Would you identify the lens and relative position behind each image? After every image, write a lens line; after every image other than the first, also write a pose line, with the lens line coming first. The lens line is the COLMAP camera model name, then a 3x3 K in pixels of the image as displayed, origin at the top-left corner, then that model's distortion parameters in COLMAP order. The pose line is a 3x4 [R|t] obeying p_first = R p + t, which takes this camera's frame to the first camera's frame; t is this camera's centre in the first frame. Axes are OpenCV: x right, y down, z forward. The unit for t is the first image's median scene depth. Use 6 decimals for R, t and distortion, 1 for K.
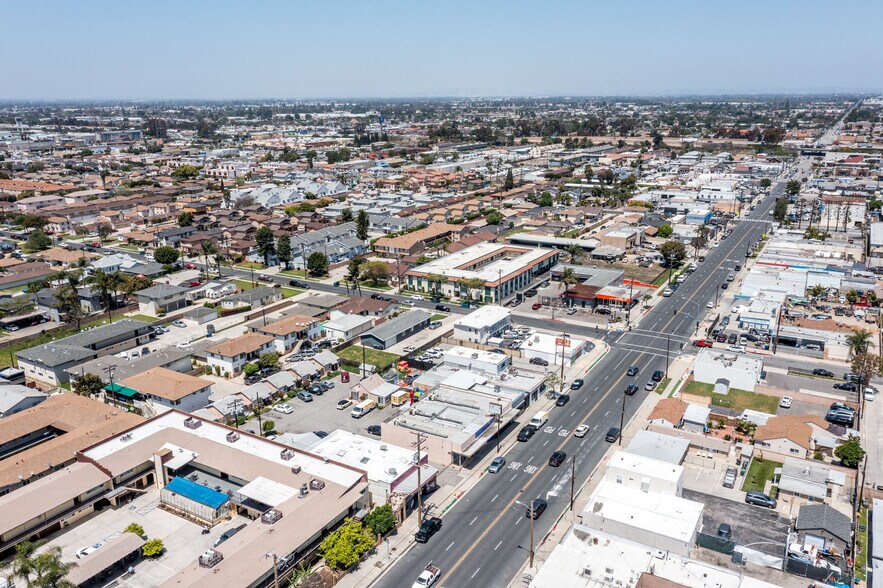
lens RADIAL K [[689.1, 0, 441.5], [0, 689.1, 294.0], [0, 0, 1]] dist [-0.001128, -0.001002]
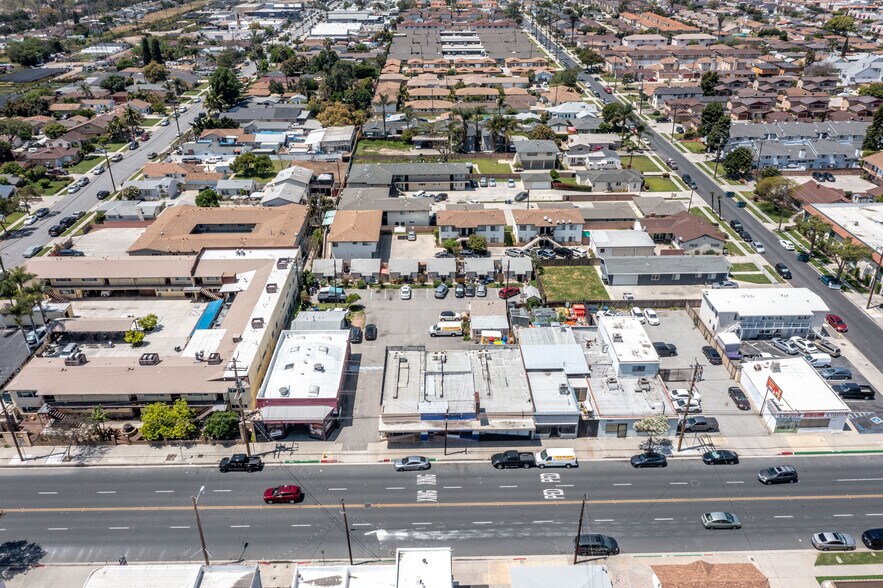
lens RADIAL K [[692.0, 0, 441.7], [0, 692.0, 300.6], [0, 0, 1]] dist [-0.003451, -0.005283]
pose [[0.525304, 0.401661, -0.750150, 0.433432], [-0.230174, 0.915789, 0.329168, -0.122726], [0.819192, -0.000248, 0.573519, 0.443022]]
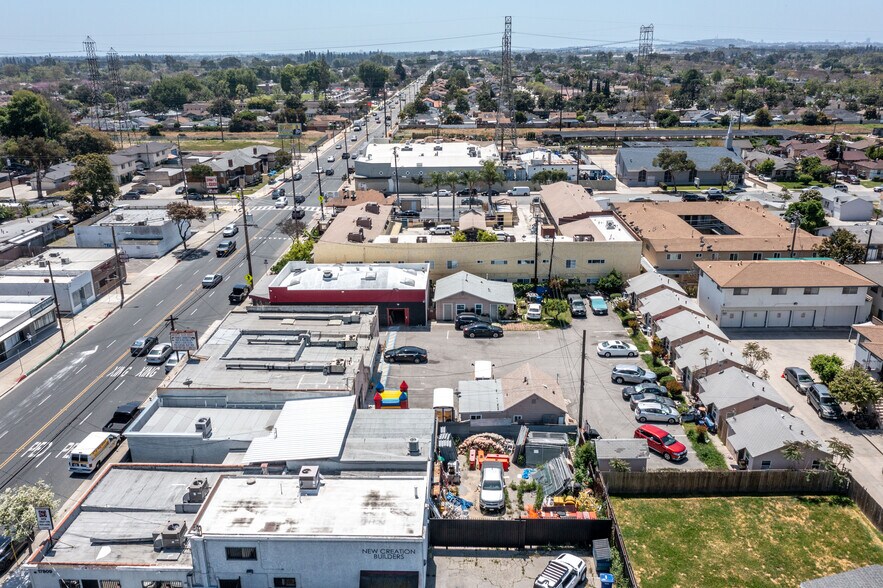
lens RADIAL K [[708.7, 0, 441.5], [0, 708.7, 294.0], [0, 0, 1]] dist [-0.000519, -0.000265]
pose [[-0.871247, 0.176631, -0.457964, 0.115166], [-0.114859, 0.833742, 0.540075, -0.130943], [0.477218, 0.523140, -0.706107, 1.135376]]
